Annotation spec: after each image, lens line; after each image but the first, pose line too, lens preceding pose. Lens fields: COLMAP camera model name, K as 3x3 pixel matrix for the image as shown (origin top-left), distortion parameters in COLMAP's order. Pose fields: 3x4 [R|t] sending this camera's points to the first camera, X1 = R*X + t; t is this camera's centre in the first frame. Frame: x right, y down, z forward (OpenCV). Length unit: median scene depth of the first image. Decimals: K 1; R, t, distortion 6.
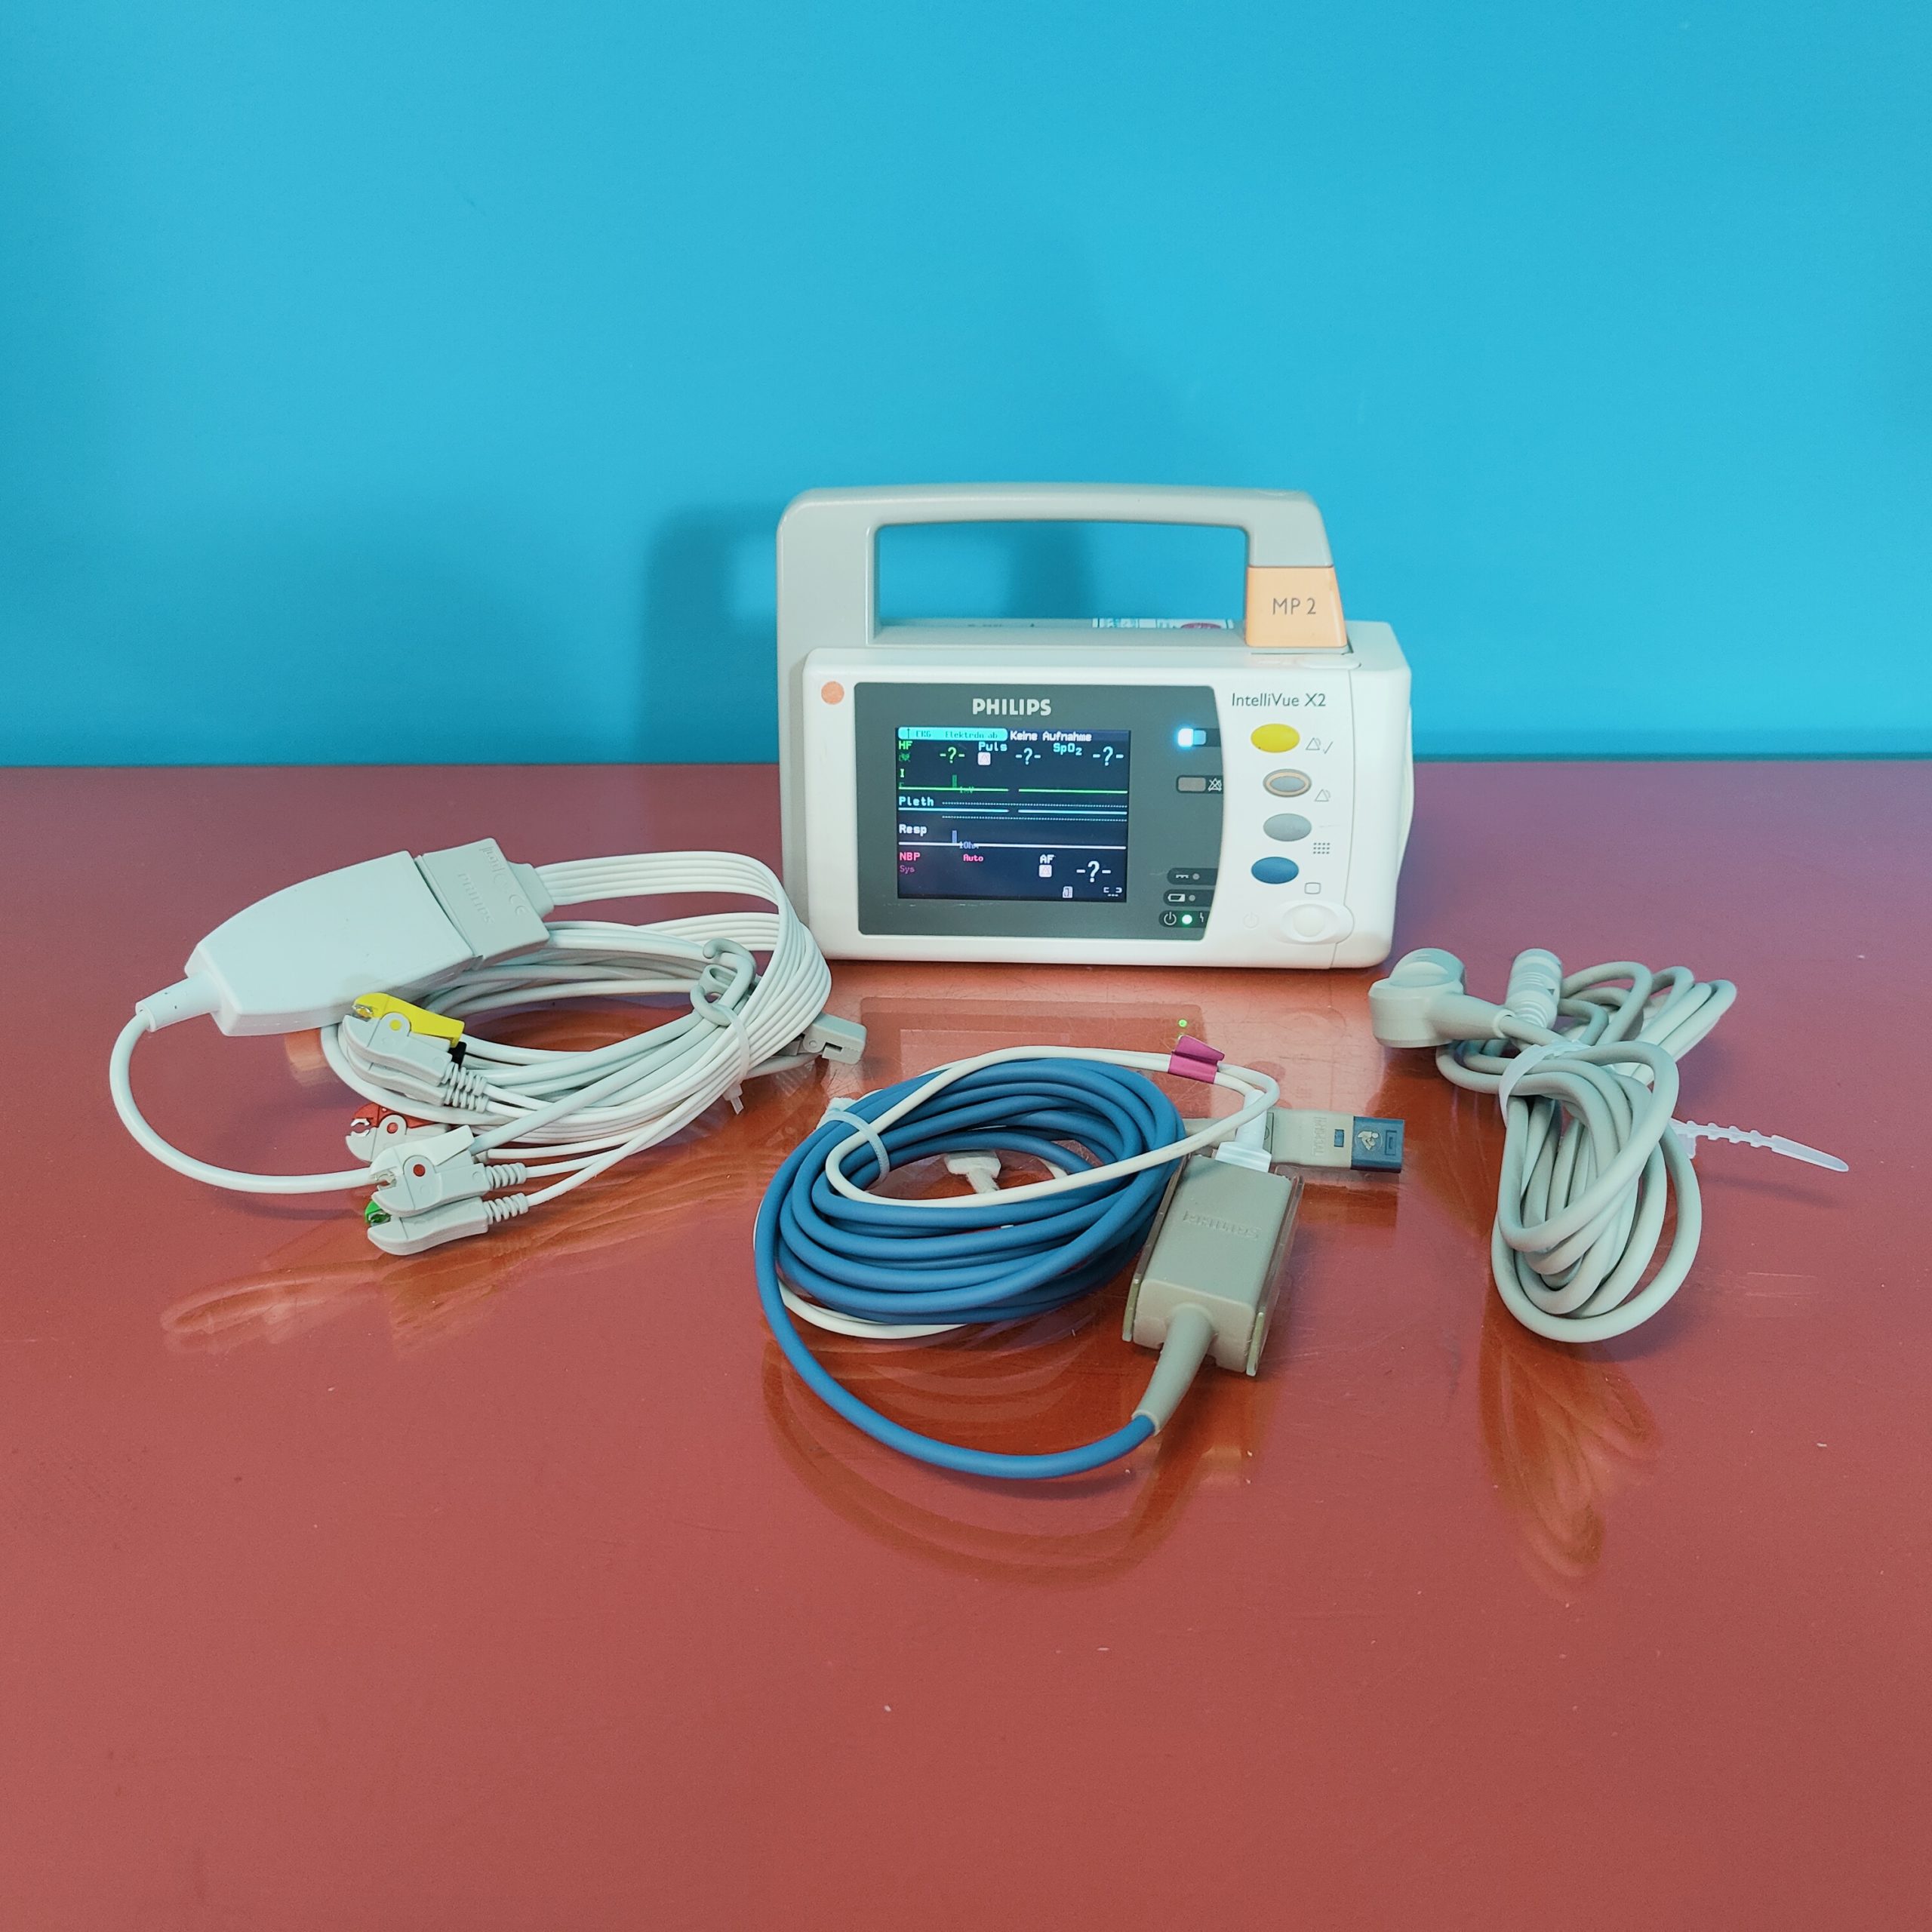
lens RADIAL K [[1990.7, 0, 935.5], [0, 1990.7, 1022.0], [0, 0, 1]] dist [-0.009323, 0.000000]
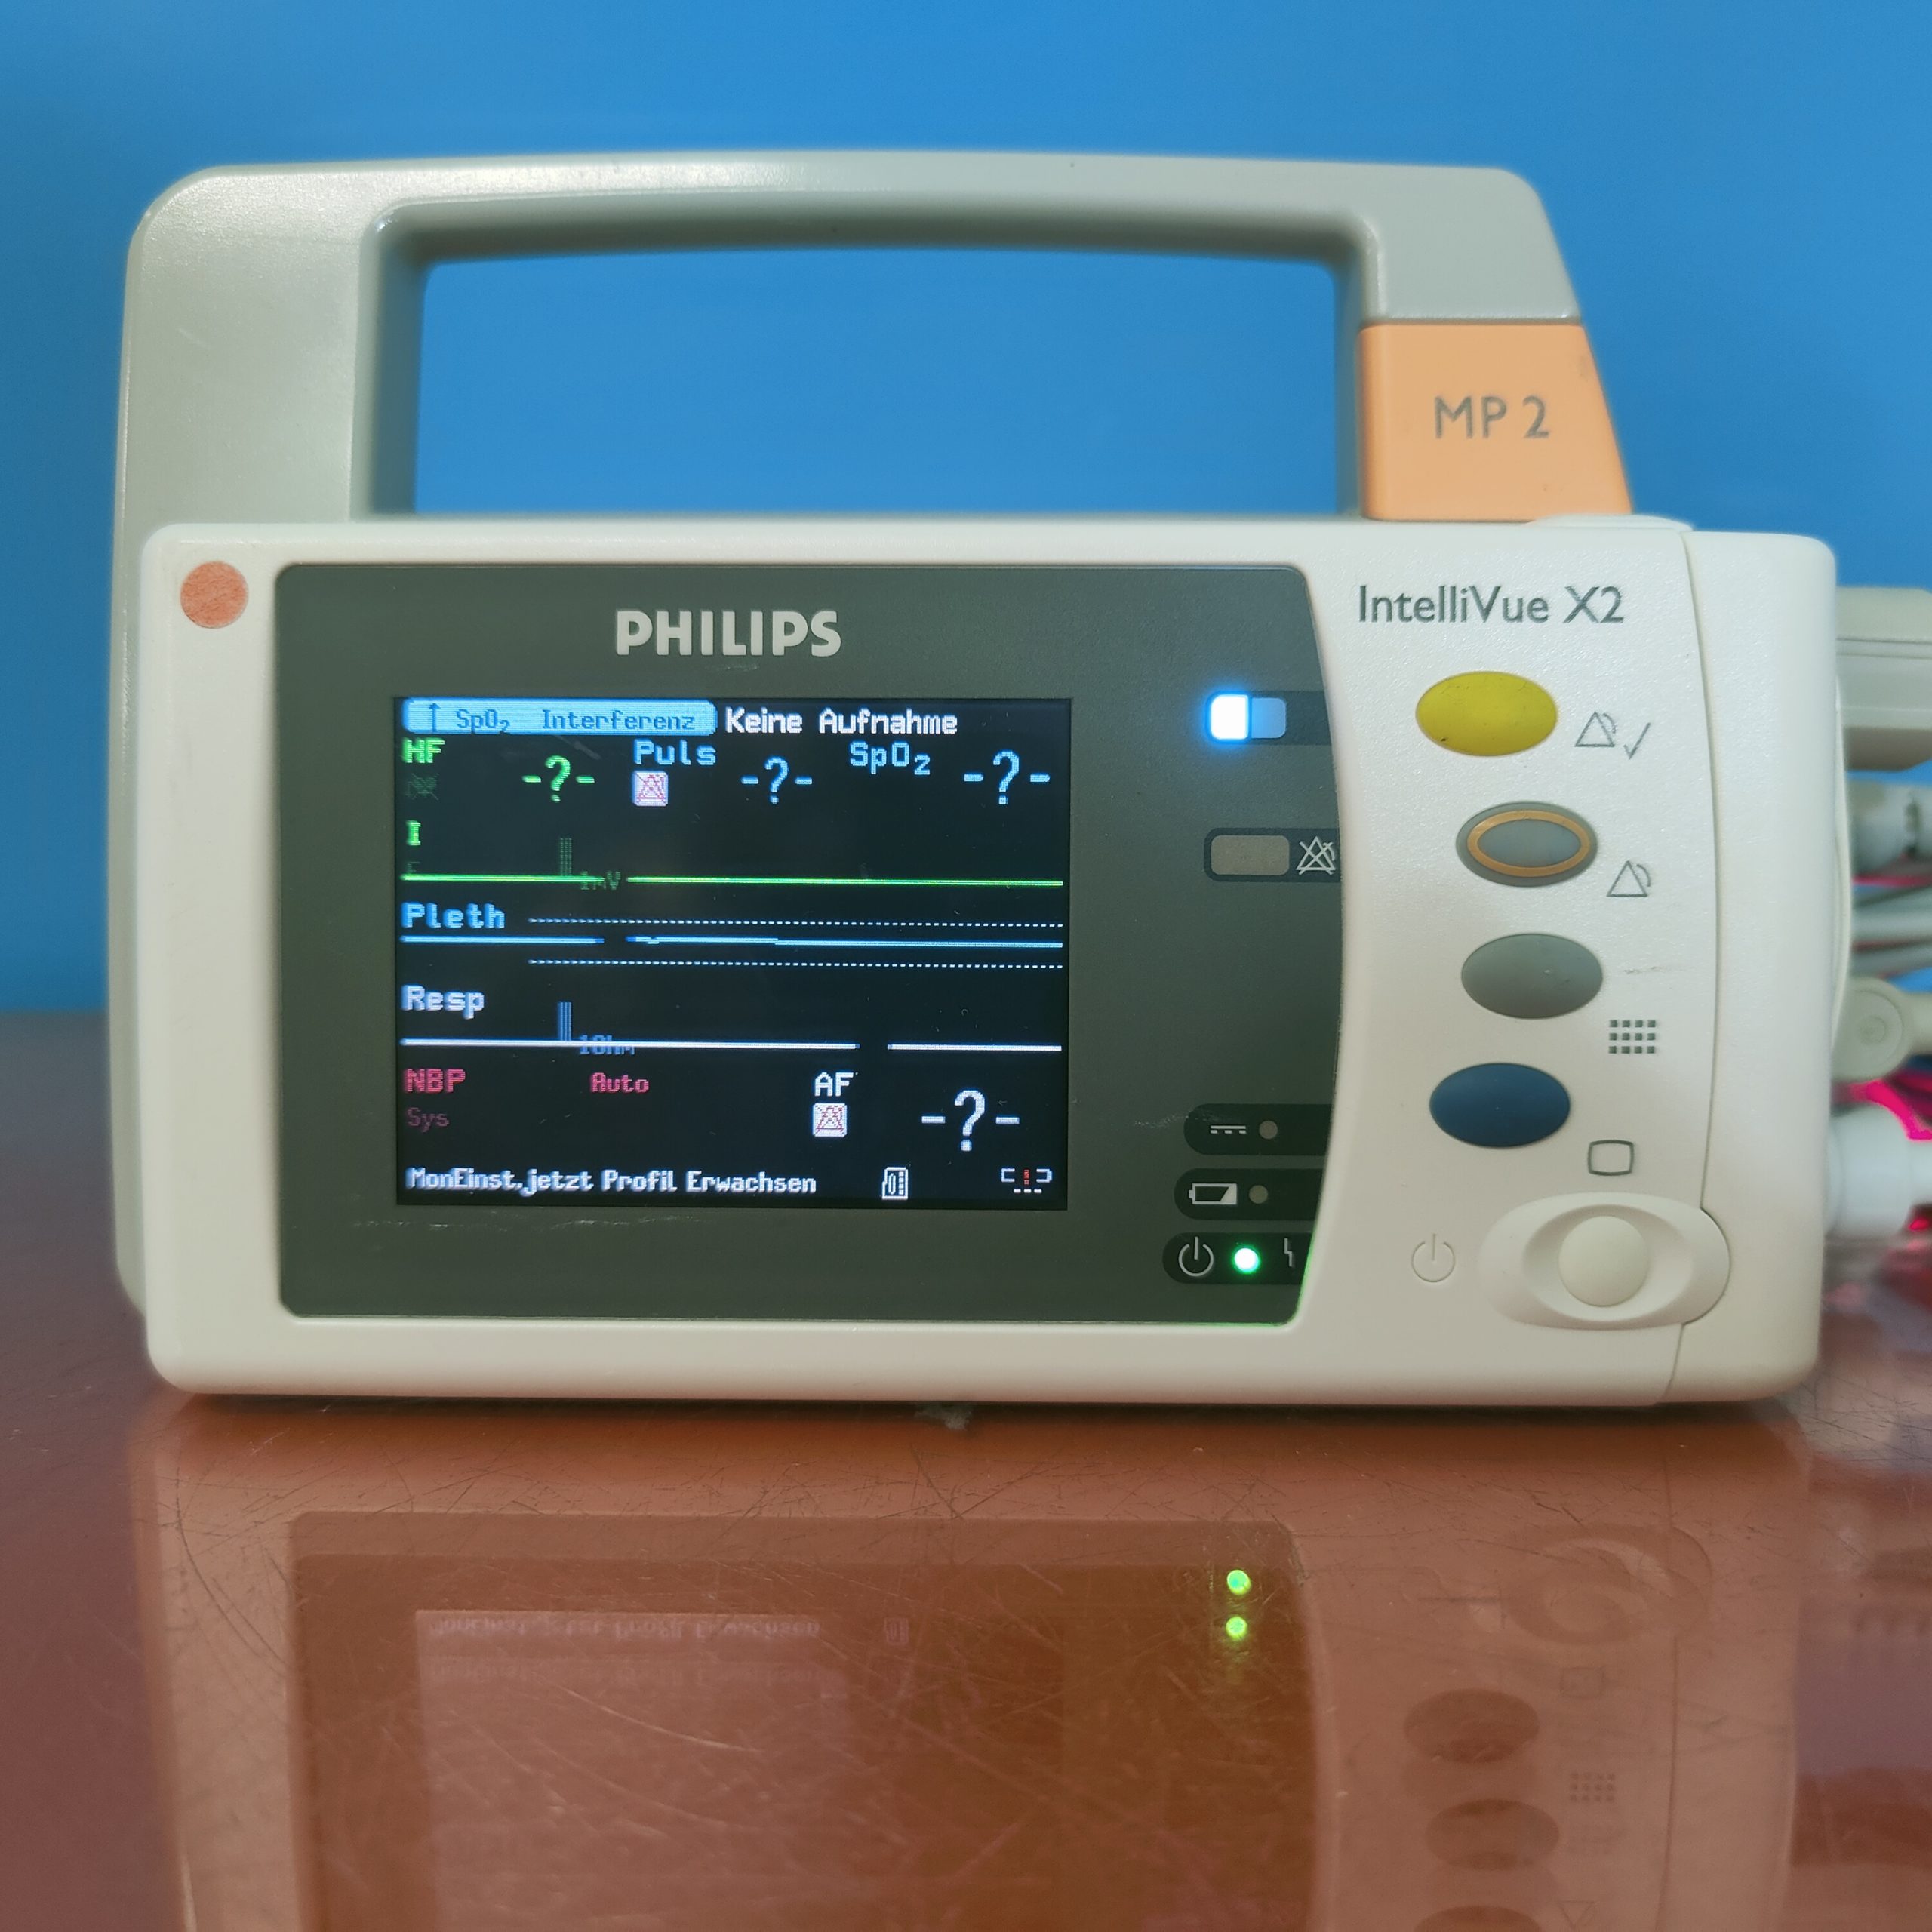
lens RADIAL K [[1990.7, 0, 967.8], [0, 1990.7, 966.0], [0, 0, 1]] dist [-0.009323, 0.000000]
pose [[0.997183, 0.009192, 0.074439, 0.054052], [0.013509, 0.954221, -0.298797, 0.001583], [-0.073778, 0.298961, 0.951409, 0.675526]]
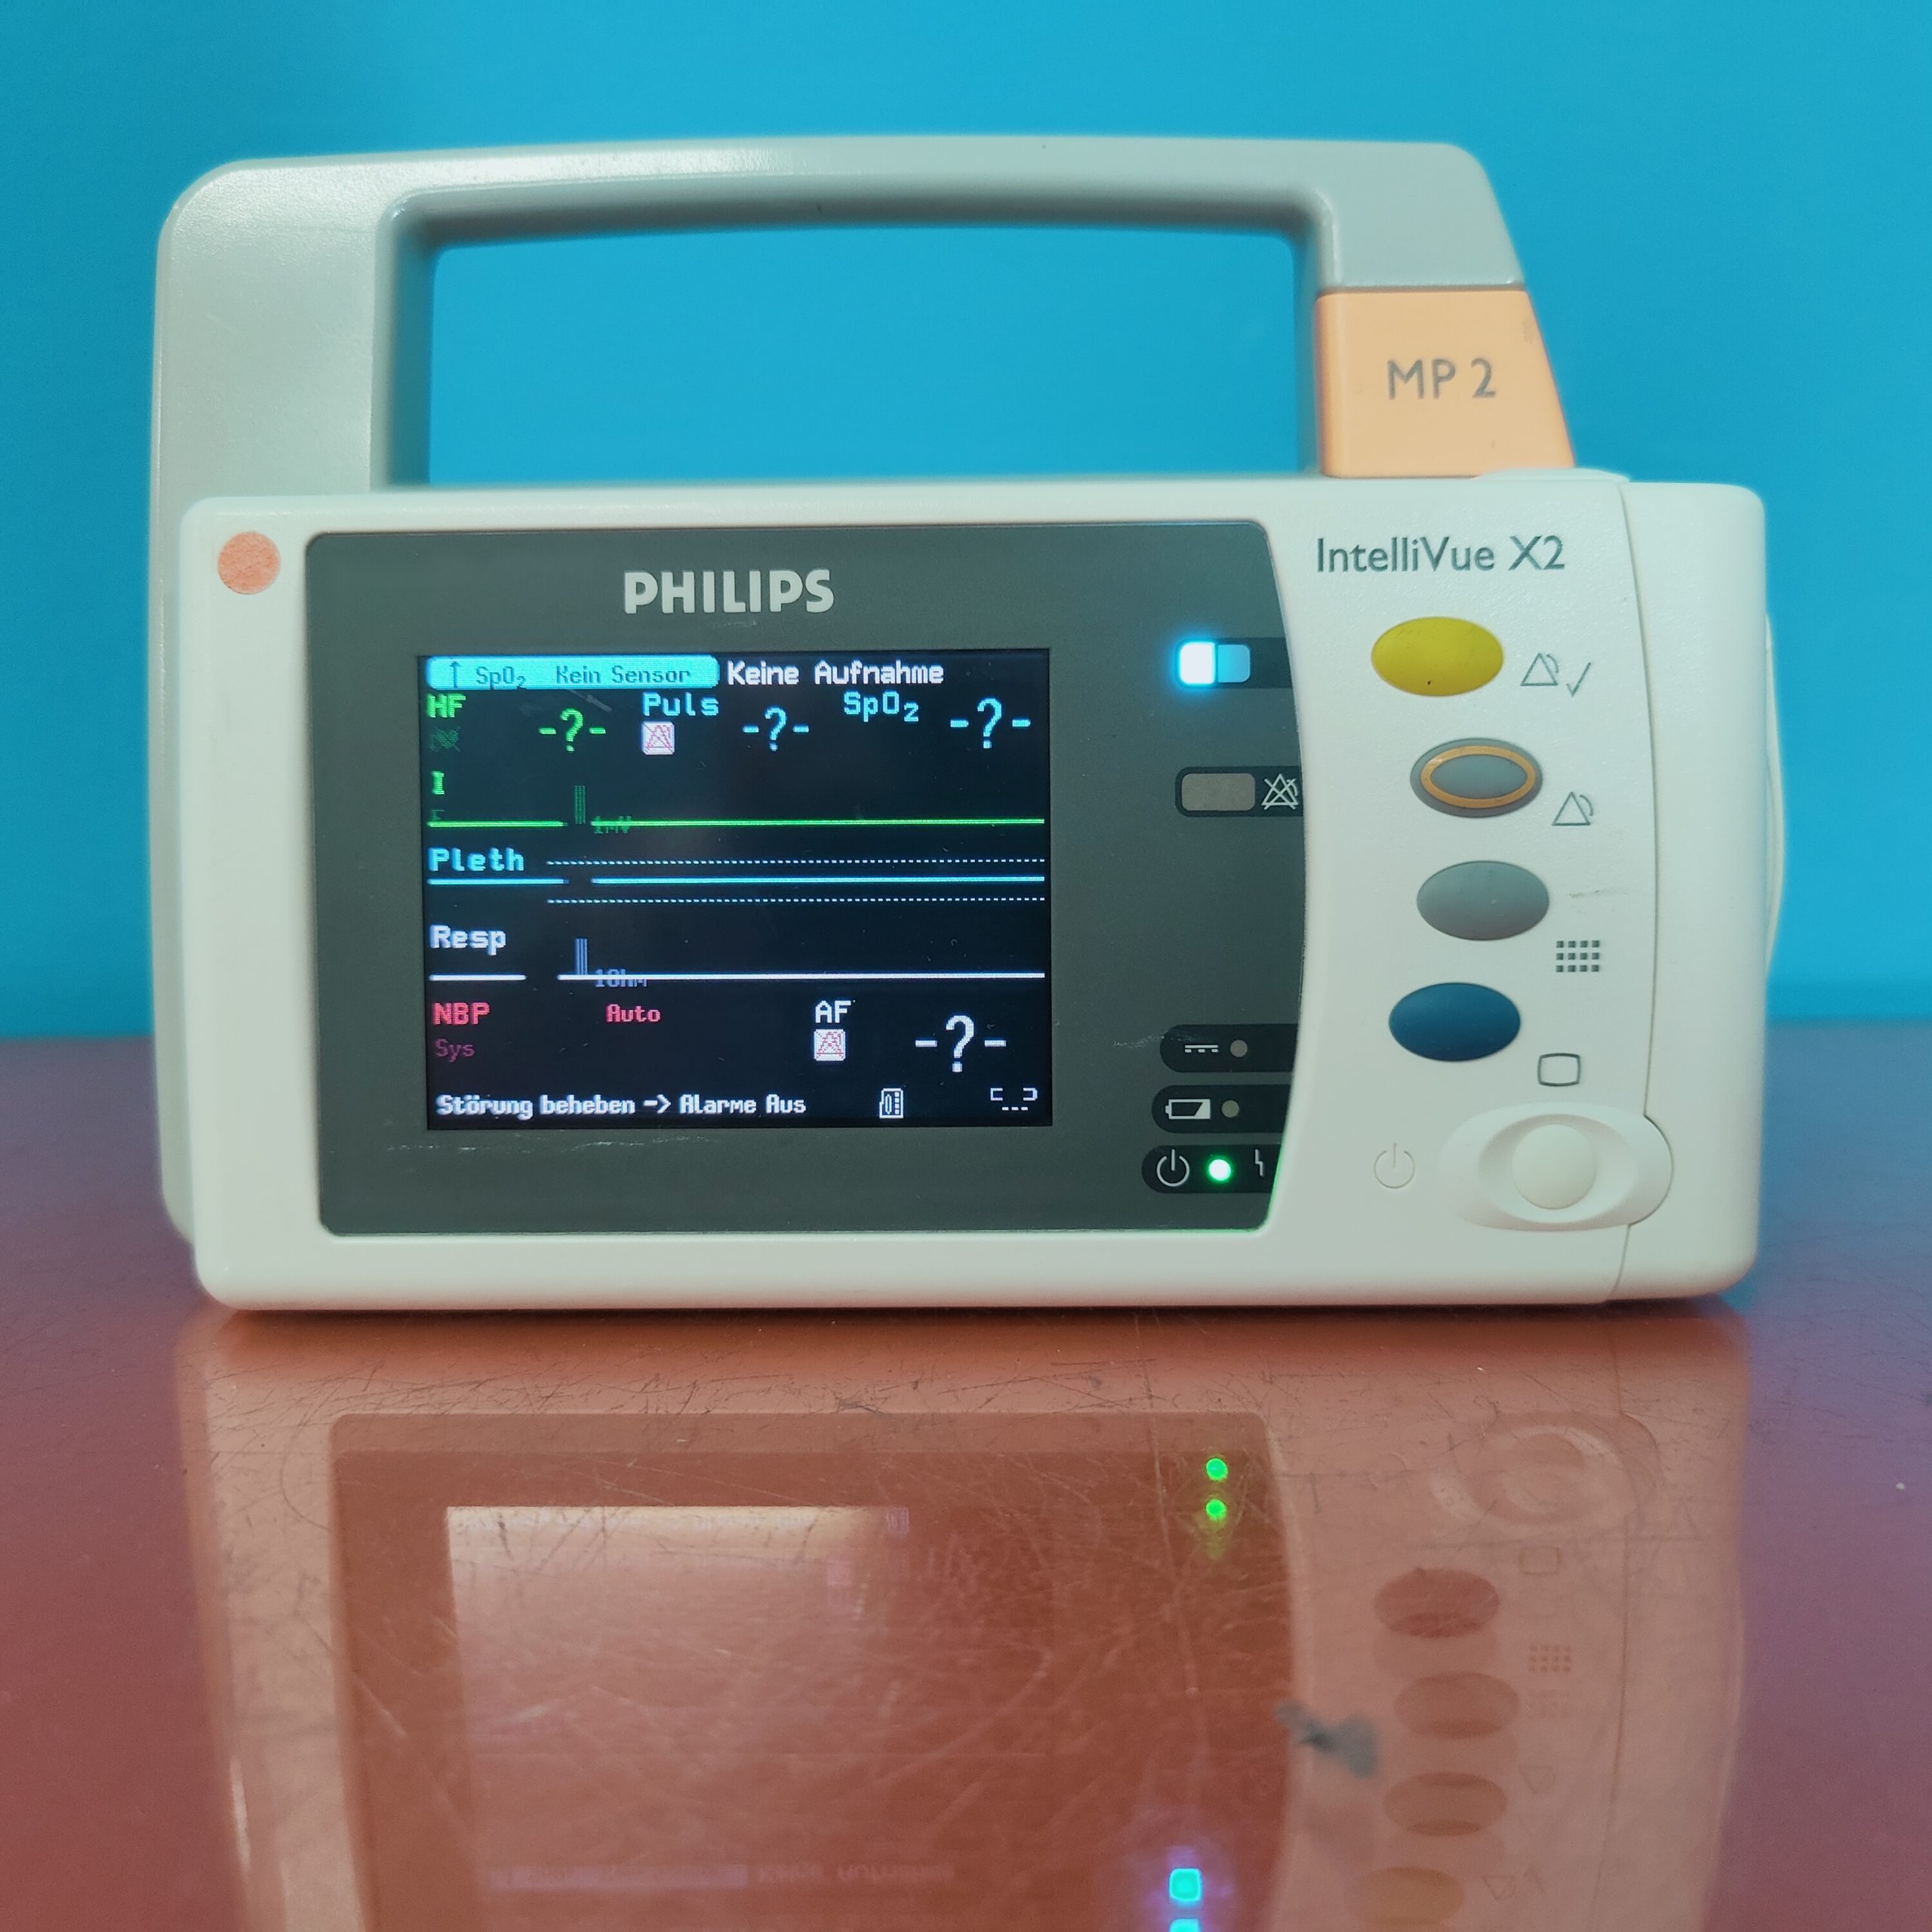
lens RADIAL K [[1990.7, 0, 938.5], [0, 1990.7, 946.8], [0, 0, 1]] dist [-0.009323, 0.000000]
pose [[0.997642, -0.005140, 0.068440, 0.051061], [0.024976, 0.956012, -0.292263, 0.014944], [-0.063928, 0.293283, 0.953886, 0.653743]]
